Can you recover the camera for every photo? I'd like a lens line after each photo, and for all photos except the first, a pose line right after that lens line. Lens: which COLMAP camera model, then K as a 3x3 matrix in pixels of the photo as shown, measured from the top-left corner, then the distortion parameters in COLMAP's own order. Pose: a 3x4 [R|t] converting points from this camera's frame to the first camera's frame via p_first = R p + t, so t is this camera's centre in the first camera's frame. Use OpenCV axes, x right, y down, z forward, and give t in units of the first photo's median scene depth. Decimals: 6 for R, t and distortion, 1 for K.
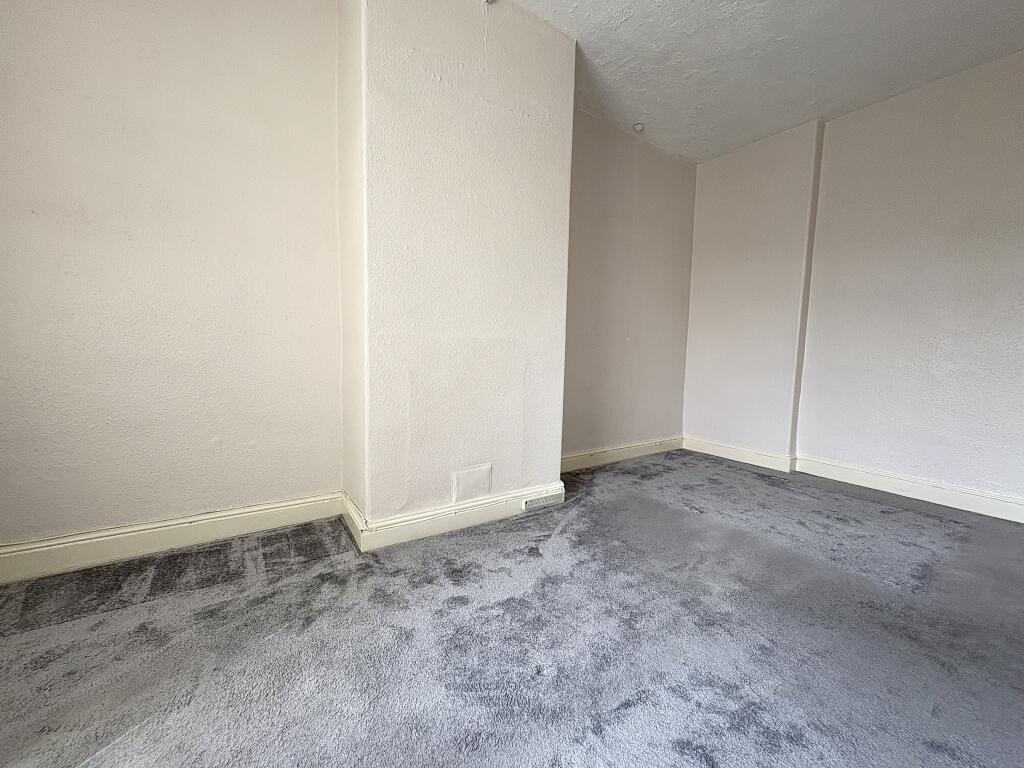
lens RADIAL K [[410.5, 0, 512.0], [0, 410.5, 384.0], [0, 0, 1]] dist [-0.000057, 0.000300]
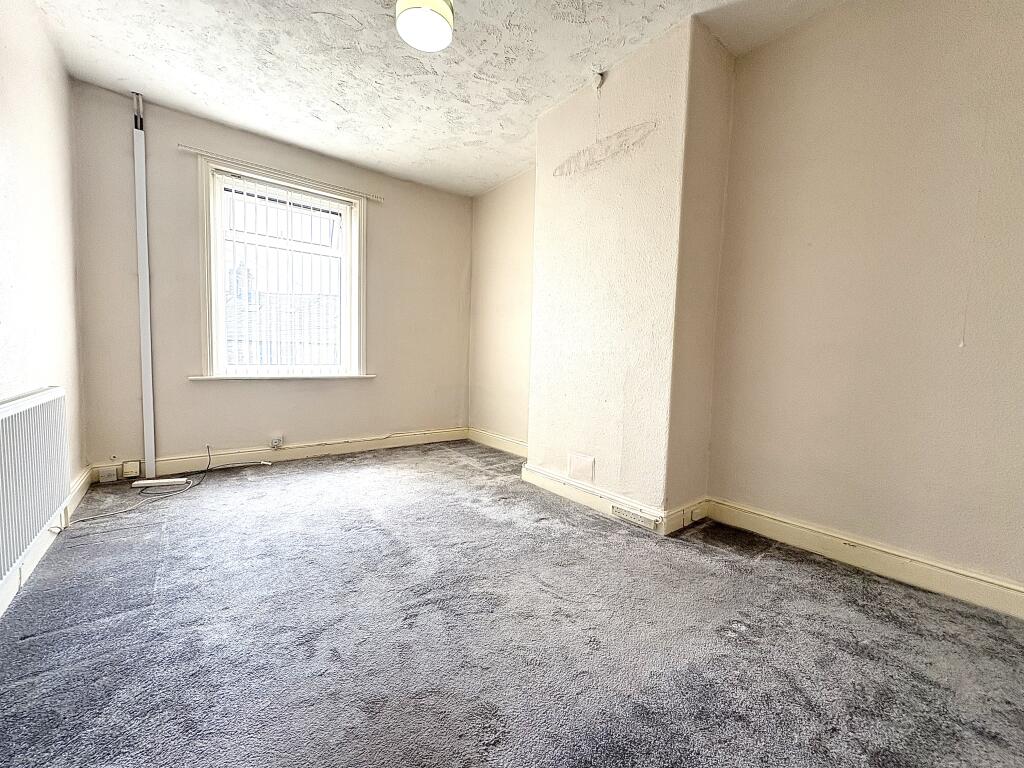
lens RADIAL K [[410.5, 0, 512.0], [0, 410.5, 384.0], [0, 0, 1]] dist [-0.000057, 0.000300]
pose [[0.072686, 0.047804, -0.996209, 1.406712], [-0.110484, 0.993089, 0.039593, -0.047462], [0.991216, 0.107187, 0.077465, 0.850265]]
